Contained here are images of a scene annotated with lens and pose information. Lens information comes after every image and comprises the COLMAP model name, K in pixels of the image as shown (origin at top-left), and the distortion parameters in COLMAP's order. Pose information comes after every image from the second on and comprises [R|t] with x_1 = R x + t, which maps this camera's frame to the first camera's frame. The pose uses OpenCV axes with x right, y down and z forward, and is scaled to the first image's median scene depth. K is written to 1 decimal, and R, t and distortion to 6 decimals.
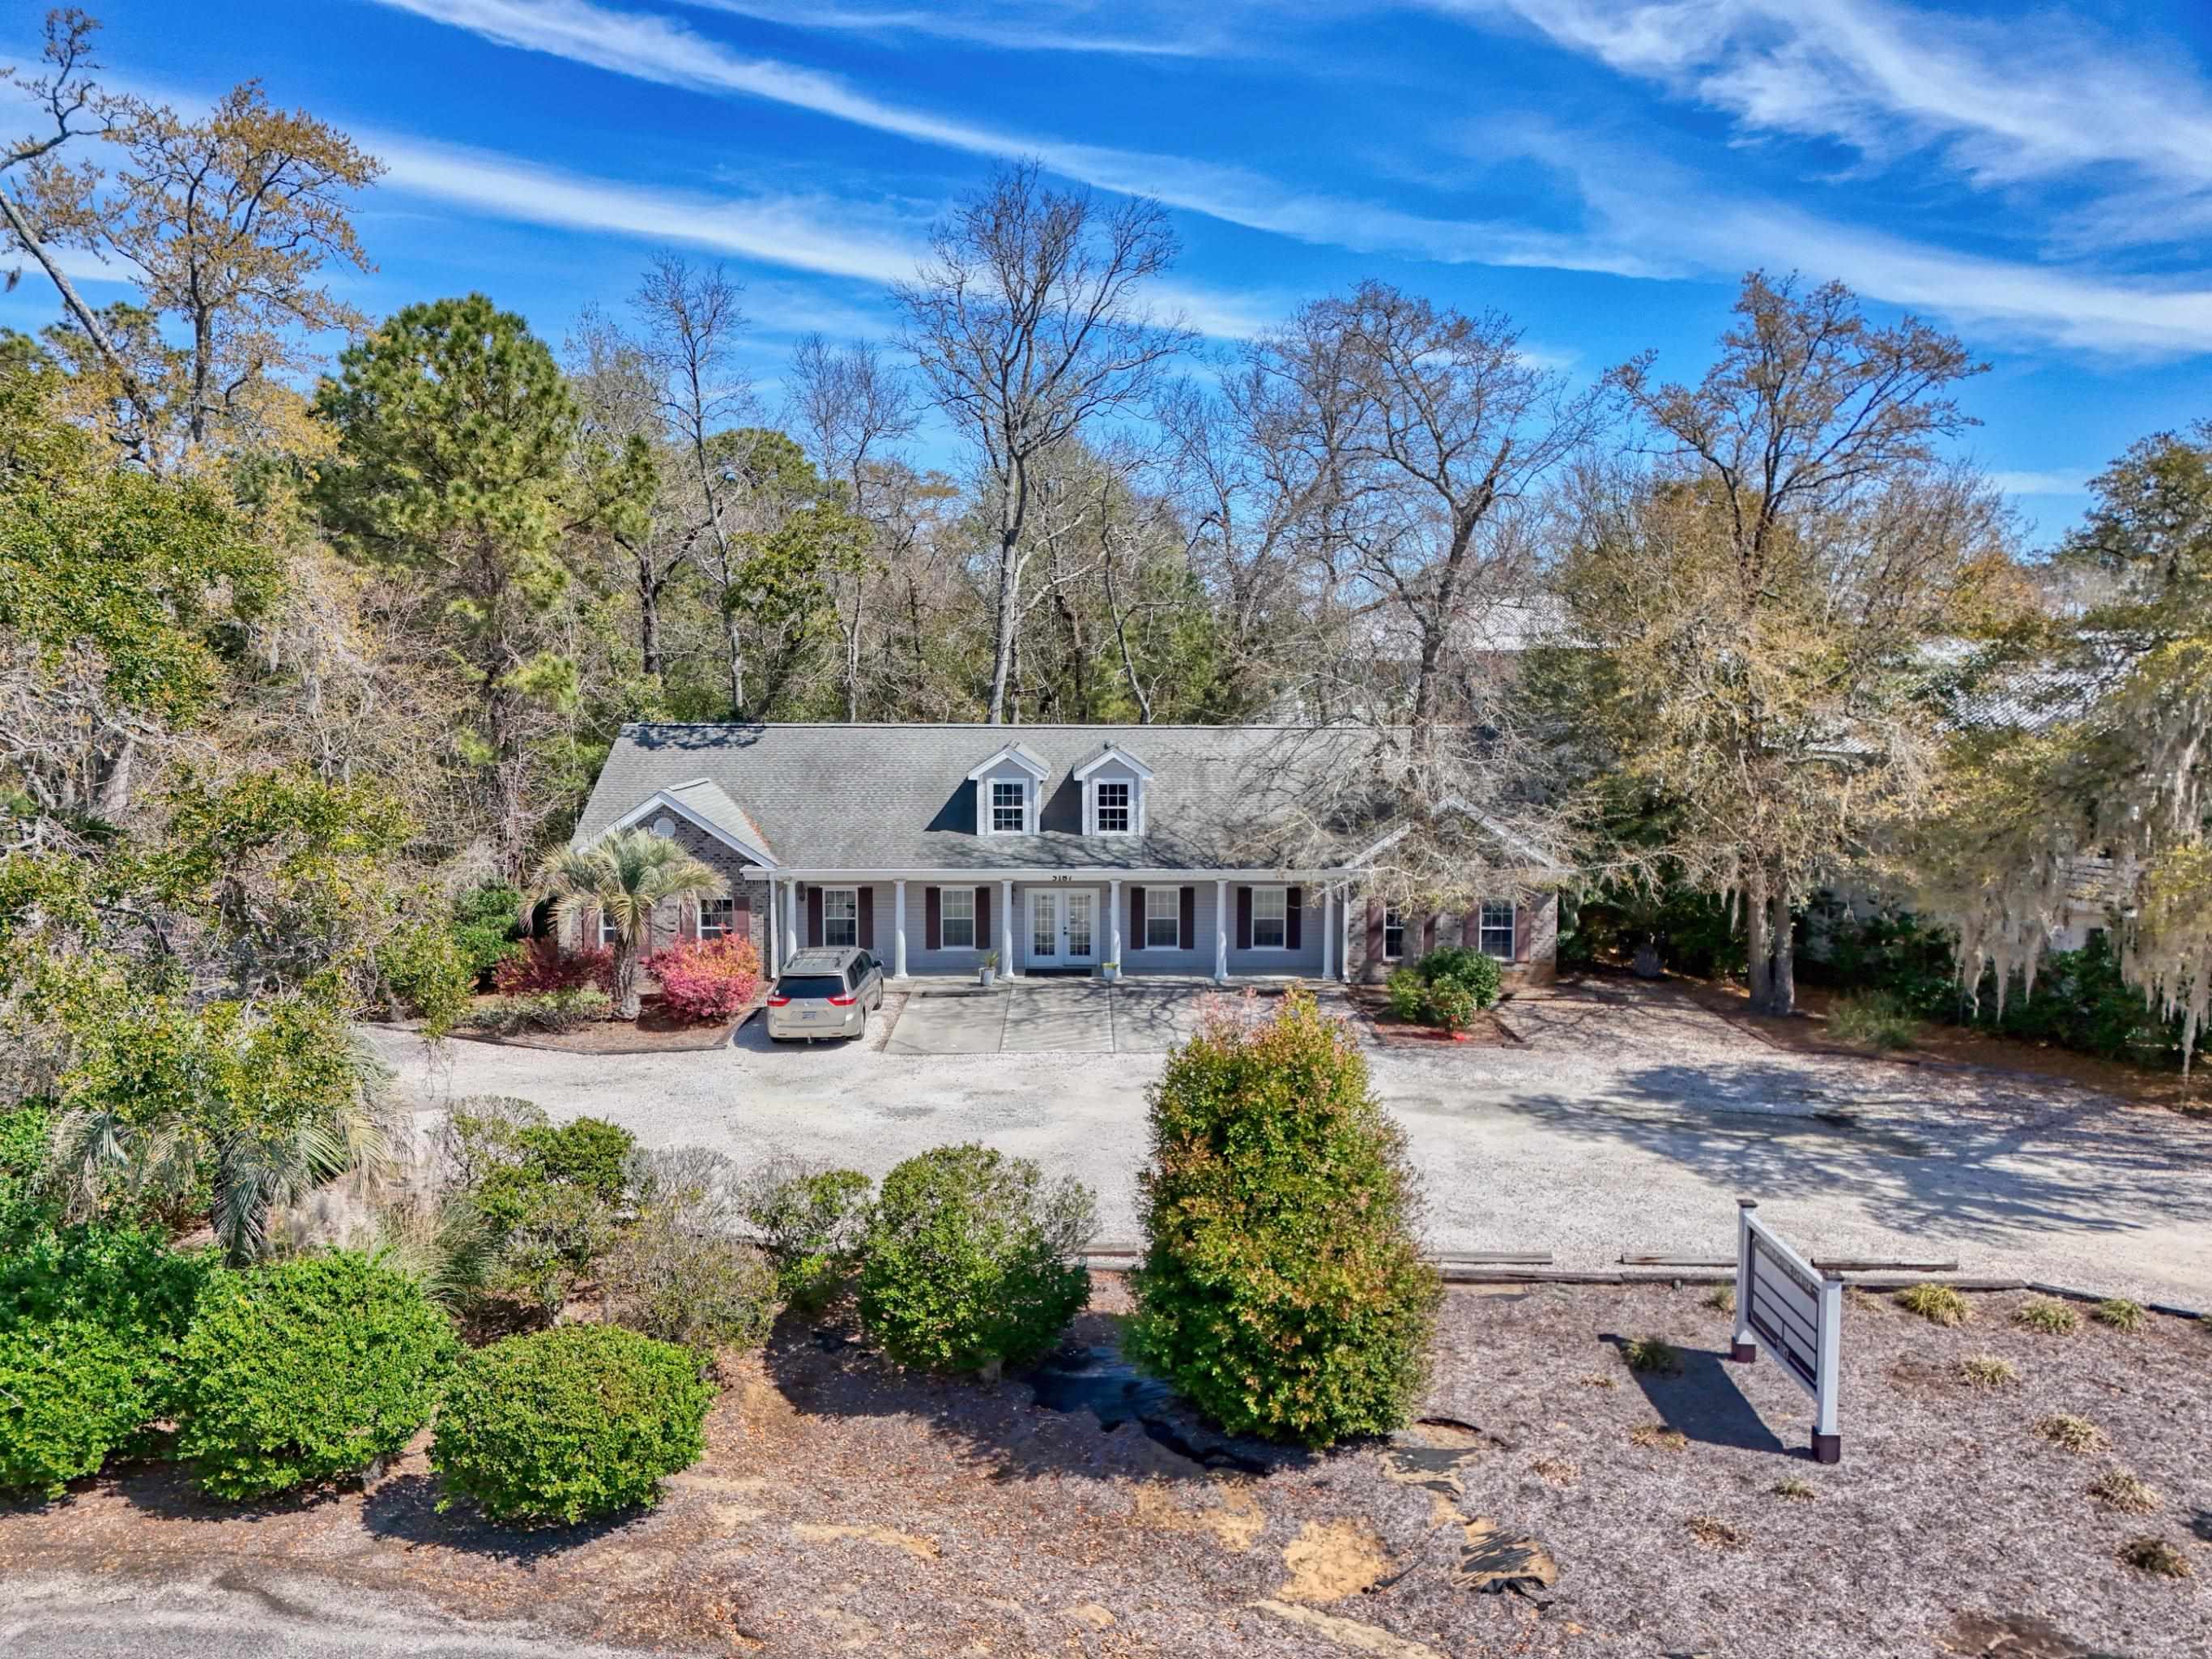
lens RADIAL K [[1623.6, 0, 1115.7], [0, 1623.6, 735.1], [0, 0, 1]] dist [0.061712, -0.033966]
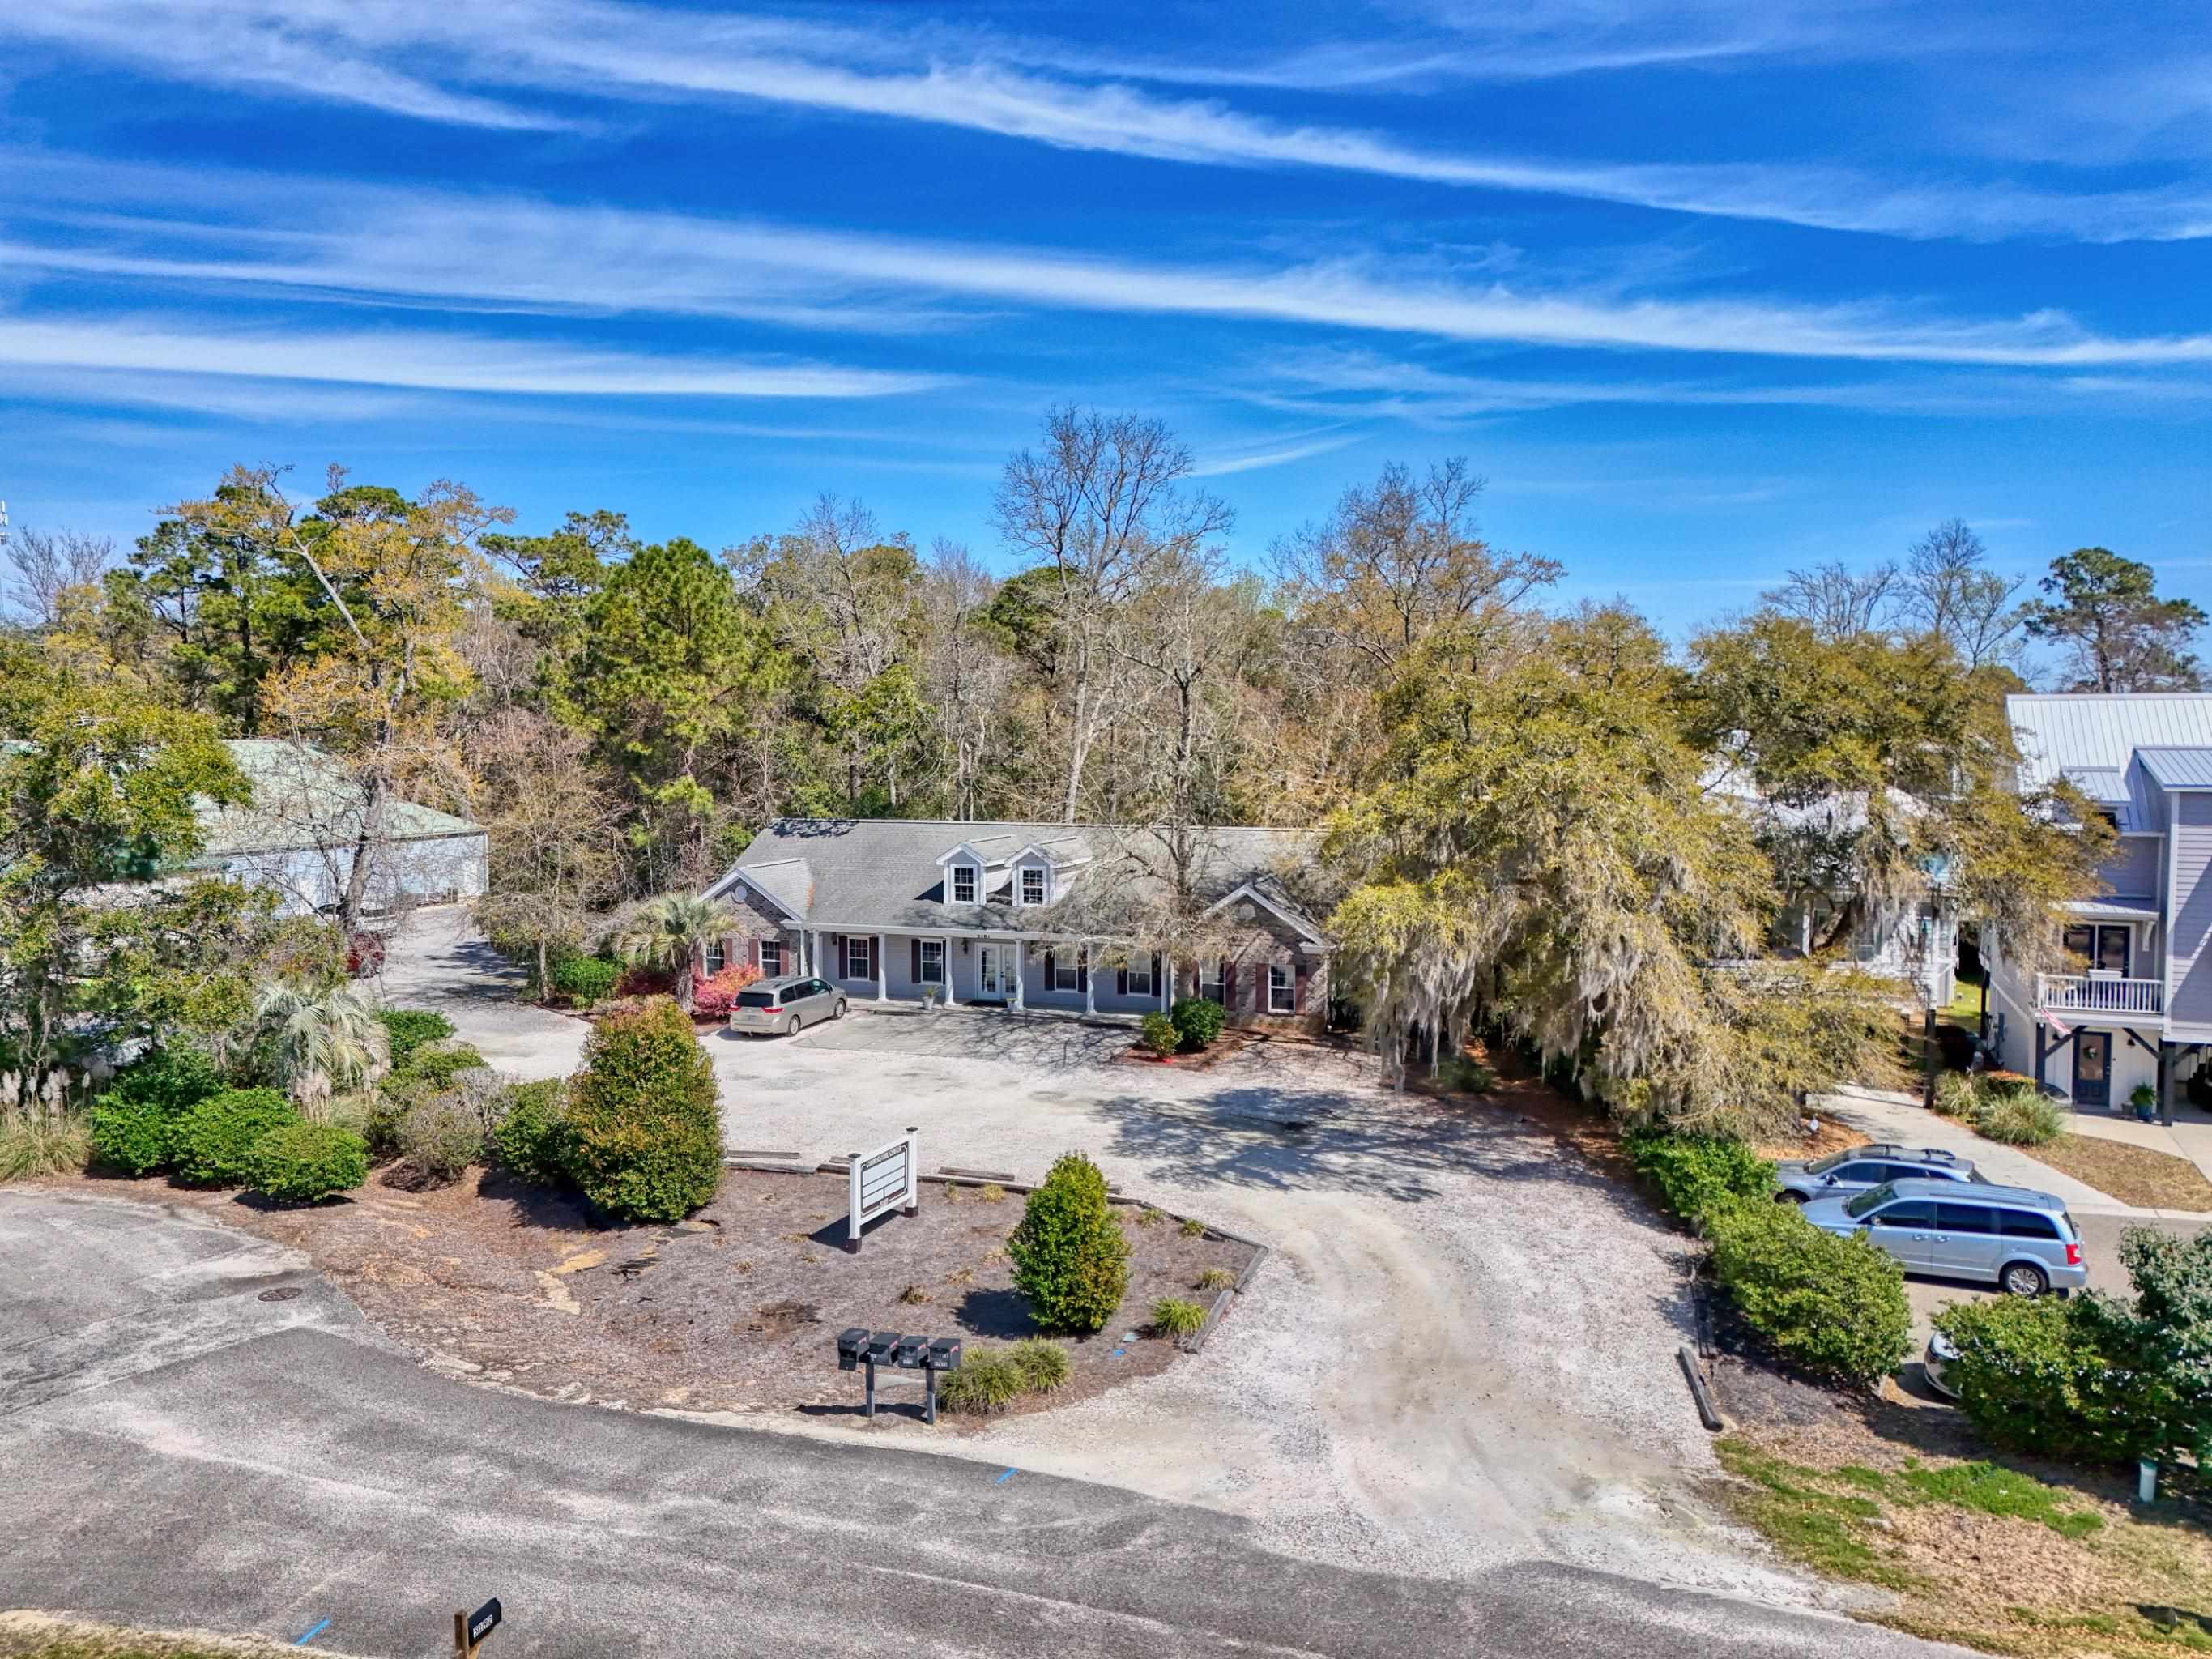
lens RADIAL K [[1623.6, 0, 1115.7], [0, 1623.6, 735.1], [0, 0, 1]] dist [0.061712, -0.033966]
pose [[0.933326, -0.003781, -0.359010, 0.660292], [-0.007649, 0.999508, -0.030412, -0.050896], [0.358948, 0.031130, 0.932838, -0.322417]]
